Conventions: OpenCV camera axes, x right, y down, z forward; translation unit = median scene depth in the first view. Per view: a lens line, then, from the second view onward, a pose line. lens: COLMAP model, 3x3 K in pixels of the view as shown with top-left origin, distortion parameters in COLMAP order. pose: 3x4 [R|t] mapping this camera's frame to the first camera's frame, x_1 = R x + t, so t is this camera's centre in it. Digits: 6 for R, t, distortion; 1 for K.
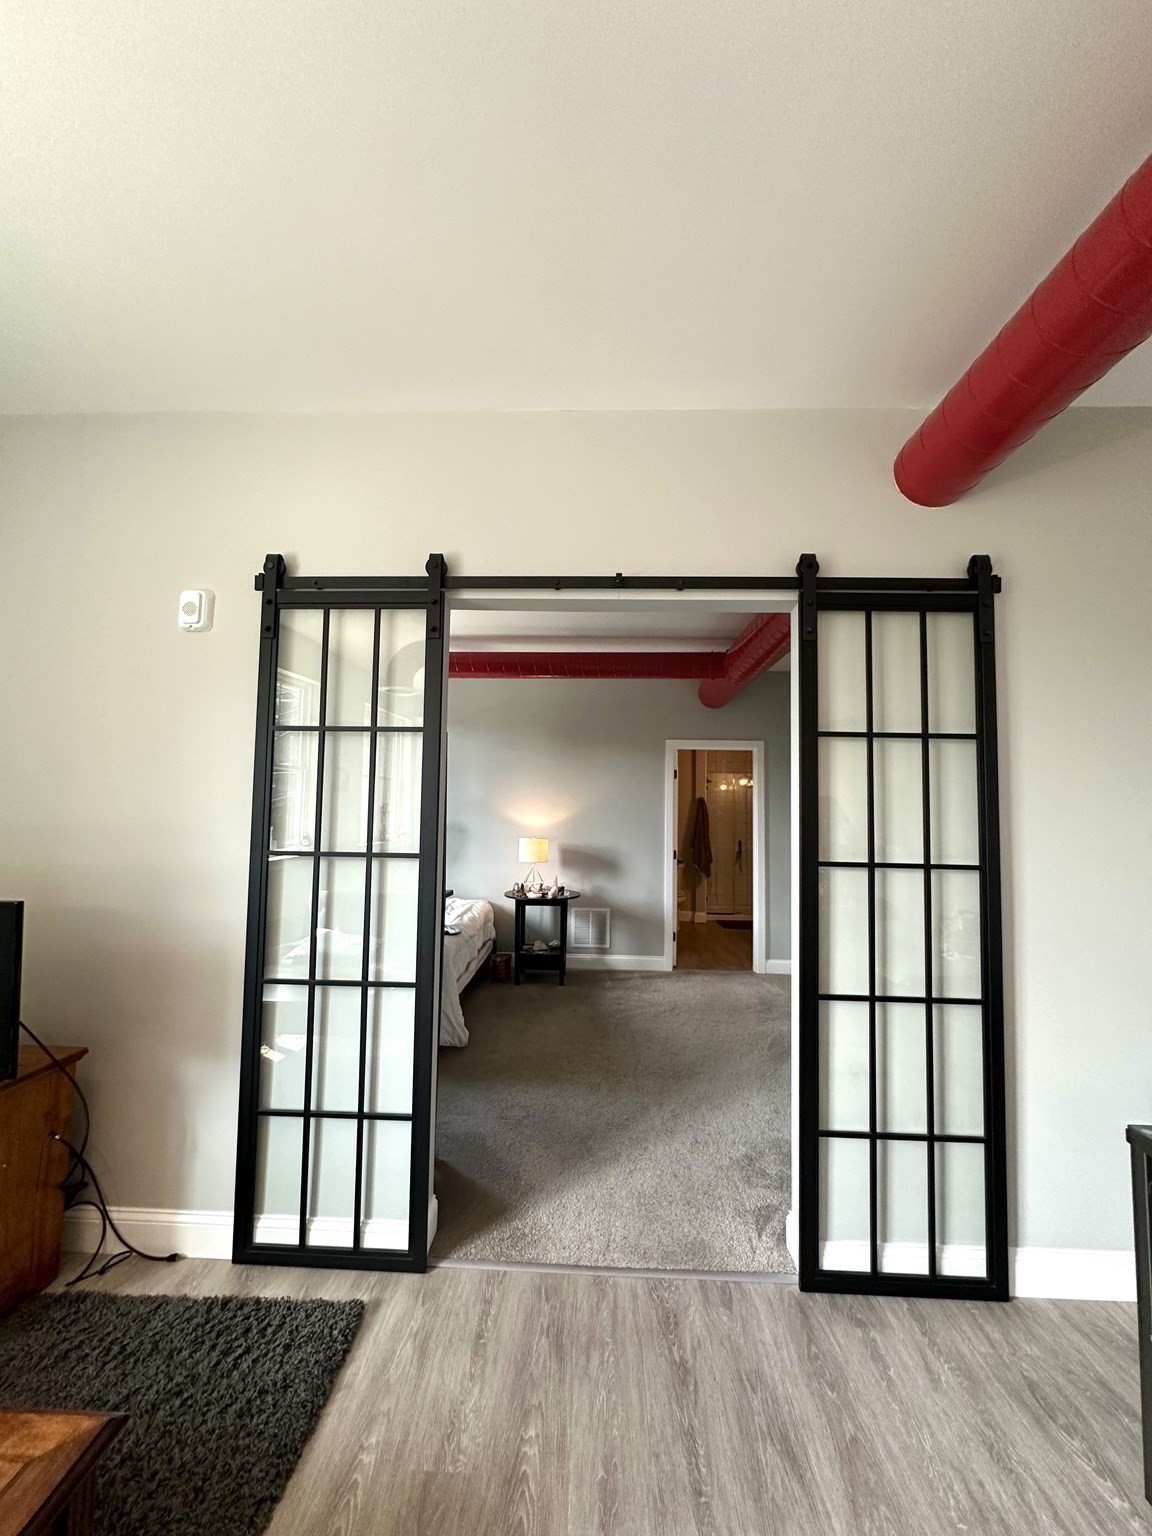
lens RADIAL K [[616.6, 0, 572.8], [0, 616.6, 769.4], [0, 0, 1]] dist [-0.003481, -0.000355]
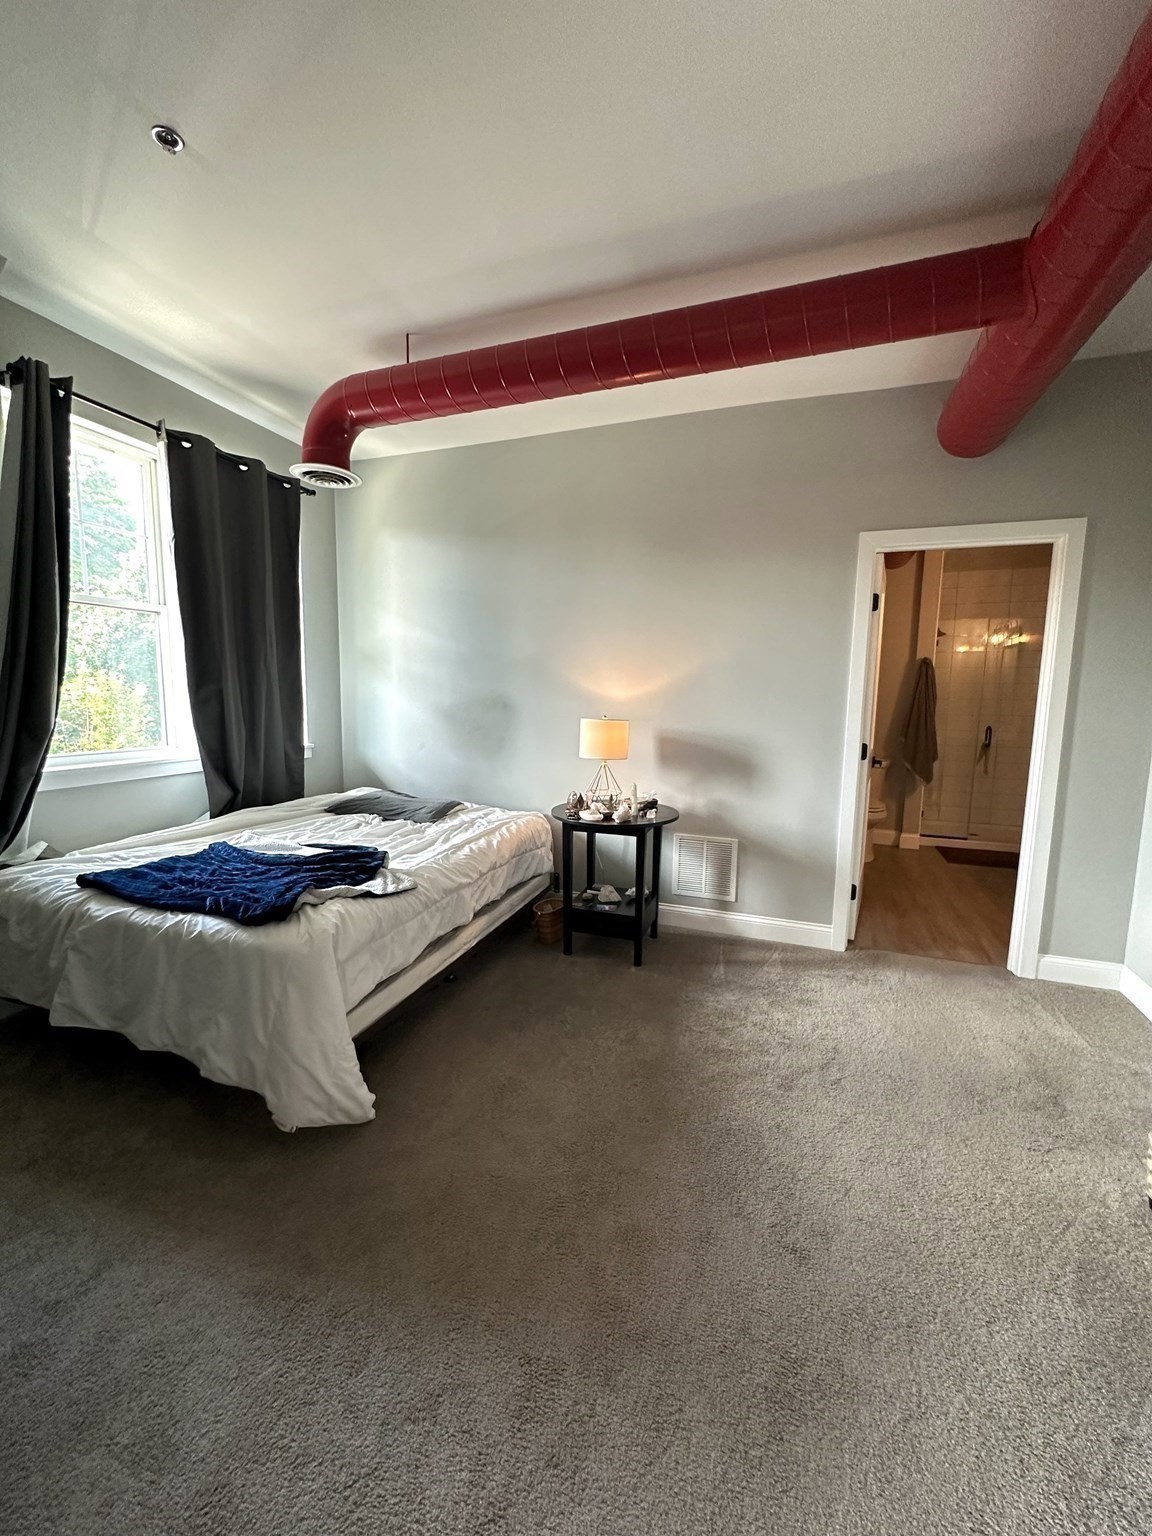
lens RADIAL K [[616.6, 0, 576.4], [0, 616.6, 768.2], [0, 0, 1]] dist [-0.003481, -0.000355]
pose [[0.953802, 0.034701, -0.298424, 0.086968], [0.022136, 0.982490, 0.184996, 0.046450], [0.299619, -0.183056, 0.936333, 0.413057]]
